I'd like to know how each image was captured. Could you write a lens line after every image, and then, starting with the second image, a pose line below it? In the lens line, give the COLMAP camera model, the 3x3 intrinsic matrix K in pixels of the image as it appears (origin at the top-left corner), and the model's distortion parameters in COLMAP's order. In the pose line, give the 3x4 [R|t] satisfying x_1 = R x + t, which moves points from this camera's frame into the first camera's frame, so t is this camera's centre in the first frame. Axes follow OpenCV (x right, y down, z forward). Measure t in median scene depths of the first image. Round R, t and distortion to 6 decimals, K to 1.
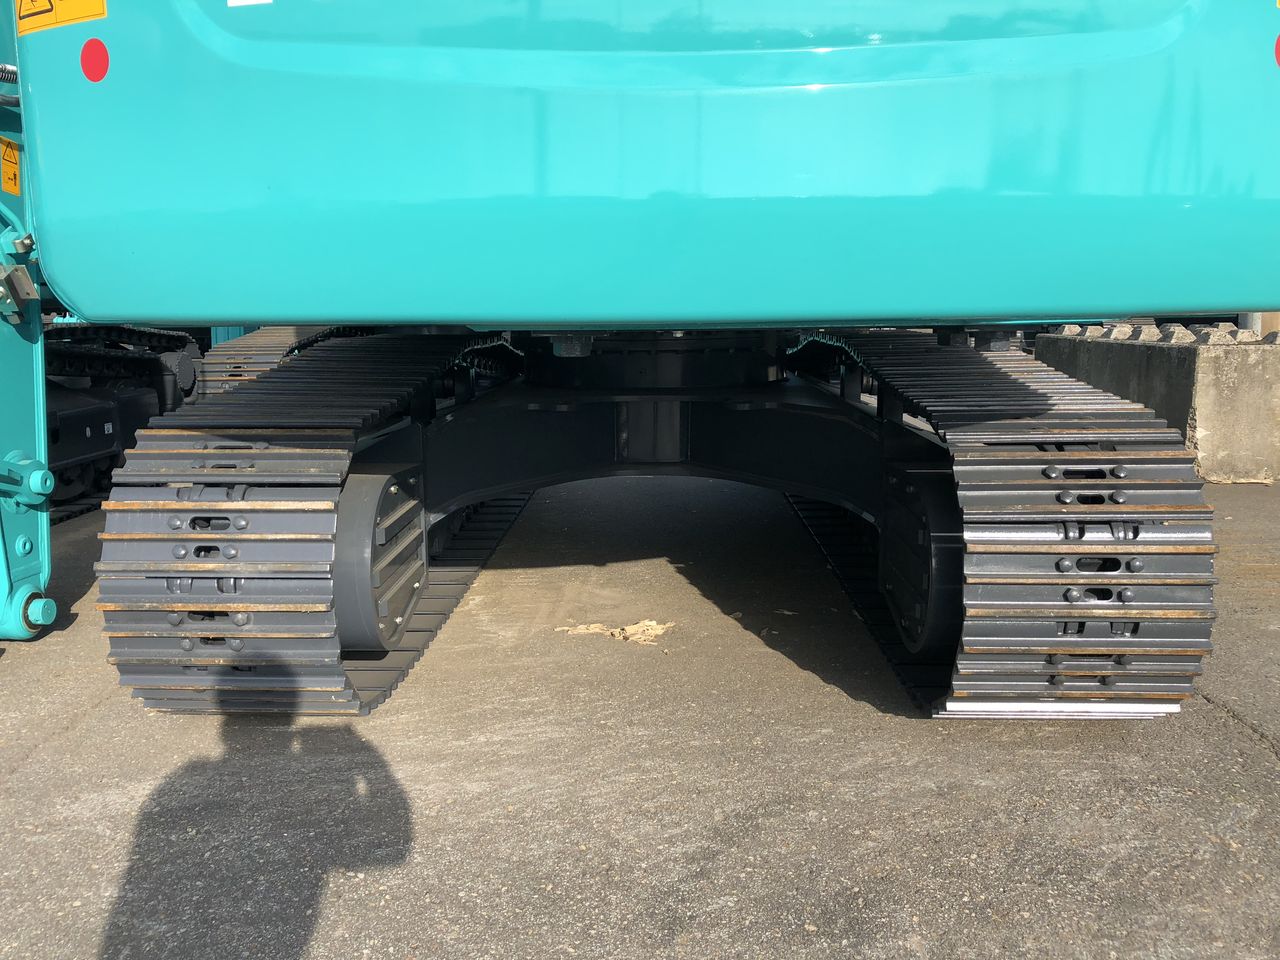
lens RADIAL K [[1045.0, 0, 616.4], [0, 1045.0, 478.5], [0, 0, 1]] dist [0.005275, -0.002011]
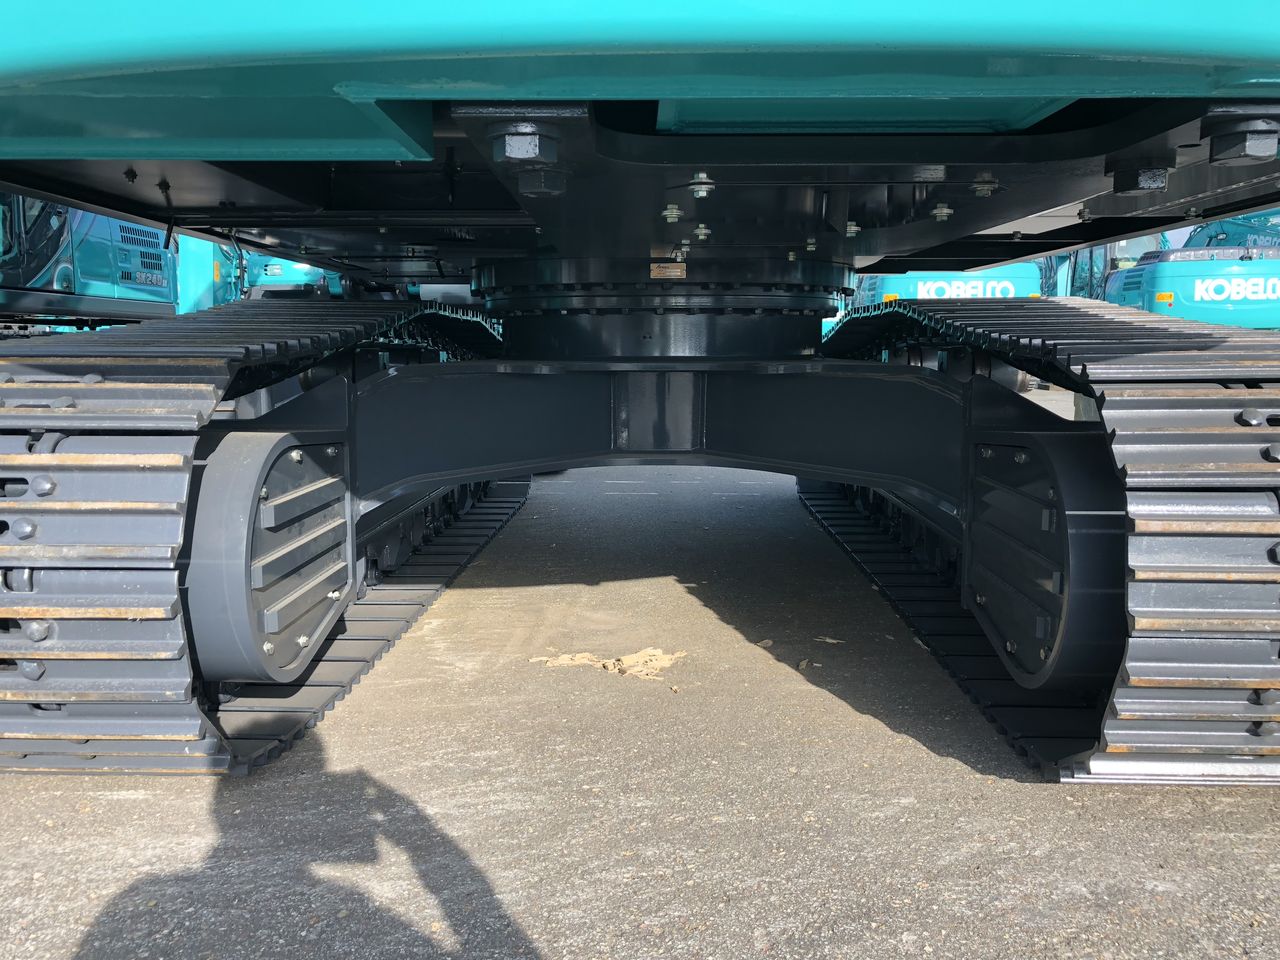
lens RADIAL K [[1036.0, 0, 640.0], [0, 1036.0, 480.0], [0, 0, 1]] dist [0.000392, 0.012105]
pose [[0.999790, 0.008427, 0.018705, 0.008813], [-0.007558, 0.998911, -0.046050, 0.063290], [-0.019072, 0.045899, 0.998764, 0.316180]]
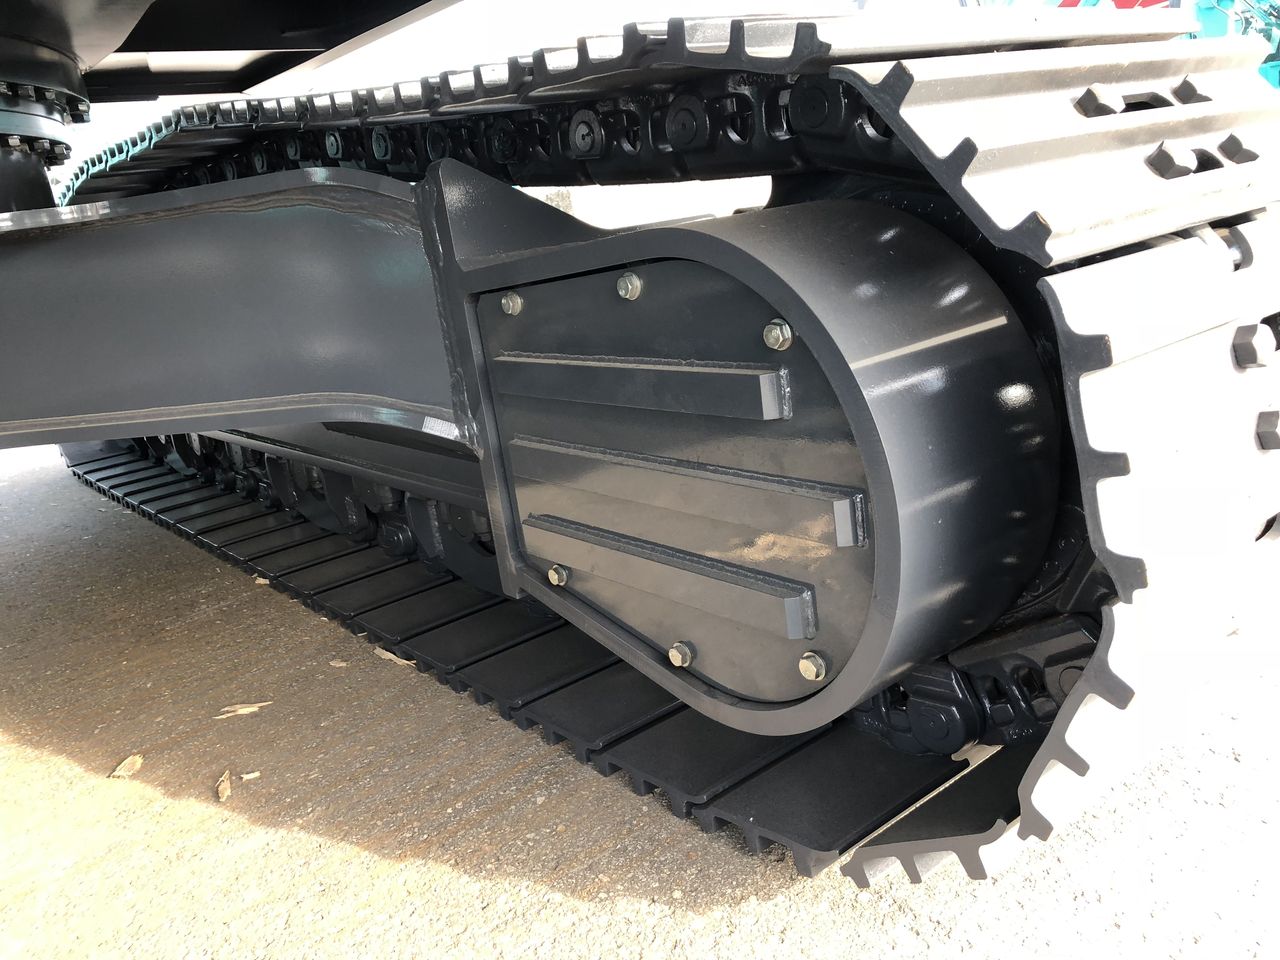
lens RADIAL K [[1045.0, 0, 616.4], [0, 1045.0, 478.5], [0, 0, 1]] dist [0.005275, -0.002011]
pose [[0.753544, -0.259145, 0.604165, 0.056787], [0.243979, 0.963632, 0.109029, 0.034480], [-0.610448, 0.065245, 0.789365, 0.770954]]
